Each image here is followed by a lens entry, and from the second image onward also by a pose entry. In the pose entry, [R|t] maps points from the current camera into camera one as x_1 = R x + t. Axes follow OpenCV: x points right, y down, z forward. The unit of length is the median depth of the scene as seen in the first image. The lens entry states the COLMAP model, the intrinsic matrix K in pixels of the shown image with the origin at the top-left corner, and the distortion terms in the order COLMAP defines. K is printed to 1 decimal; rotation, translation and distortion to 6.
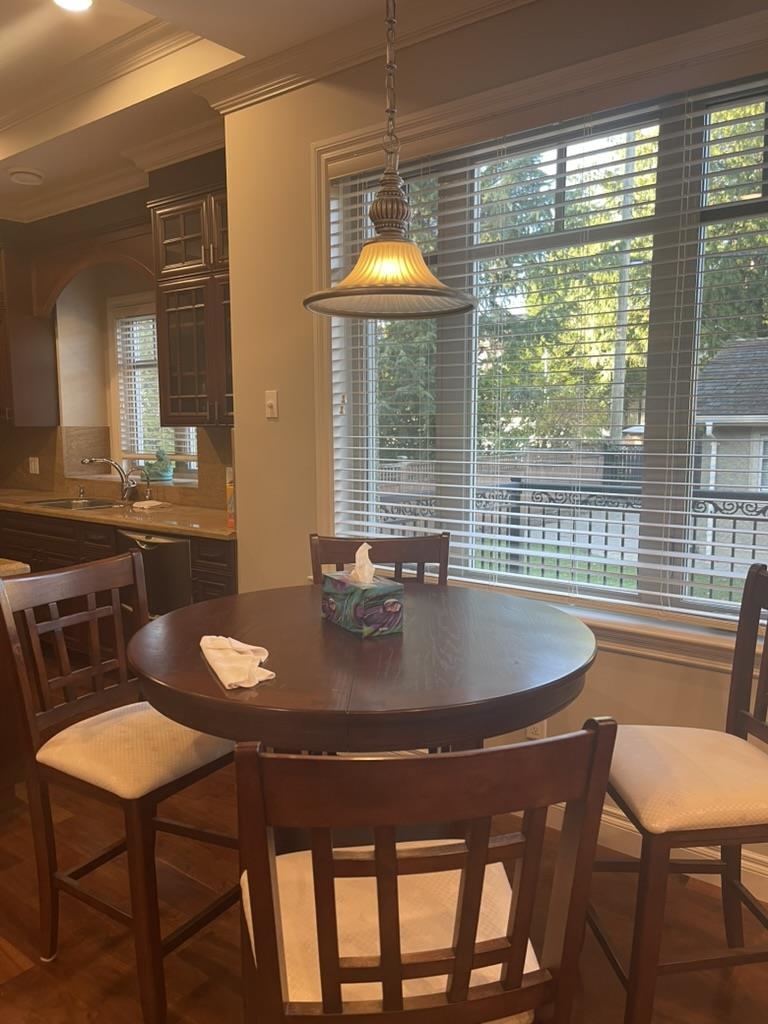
lens RADIAL K [[770.5, 0, 386.8], [0, 770.5, 517.8], [0, 0, 1]] dist [0.032447, -0.030216]
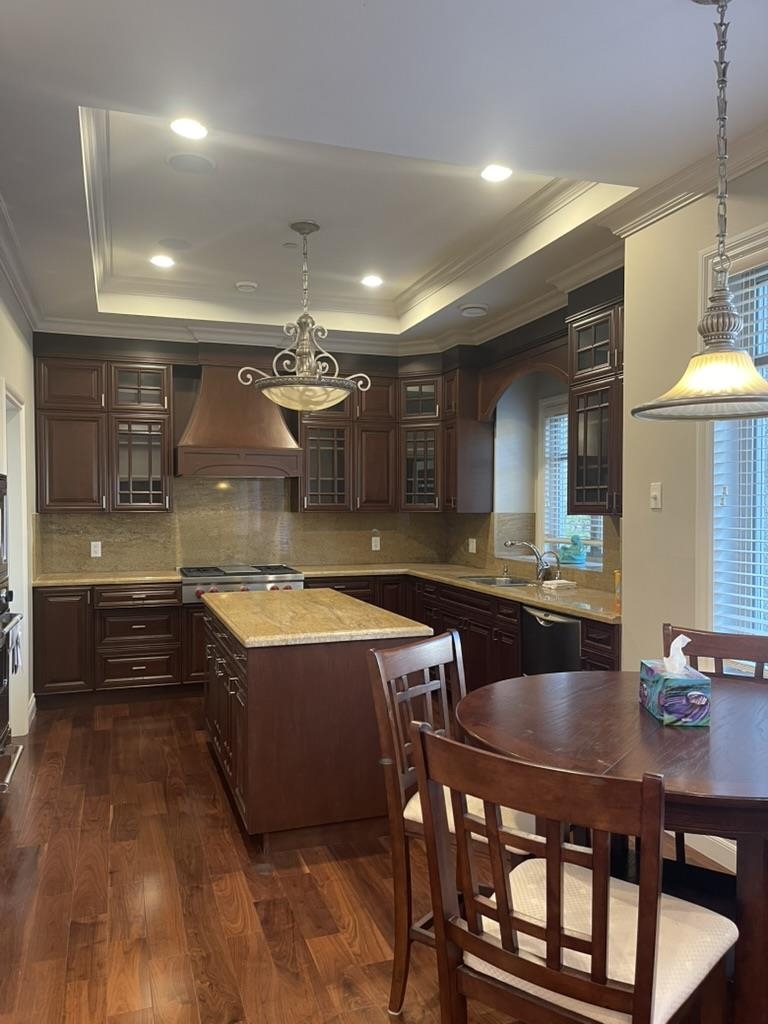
lens RADIAL K [[770.5, 0, 383.7], [0, 770.5, 510.2], [0, 0, 1]] dist [0.032447, -0.030216]
pose [[0.832830, 0.005989, -0.553496, 0.105470], [-0.069109, 0.993242, -0.093239, -0.004757], [0.549197, 0.115903, 0.827616, -0.053790]]
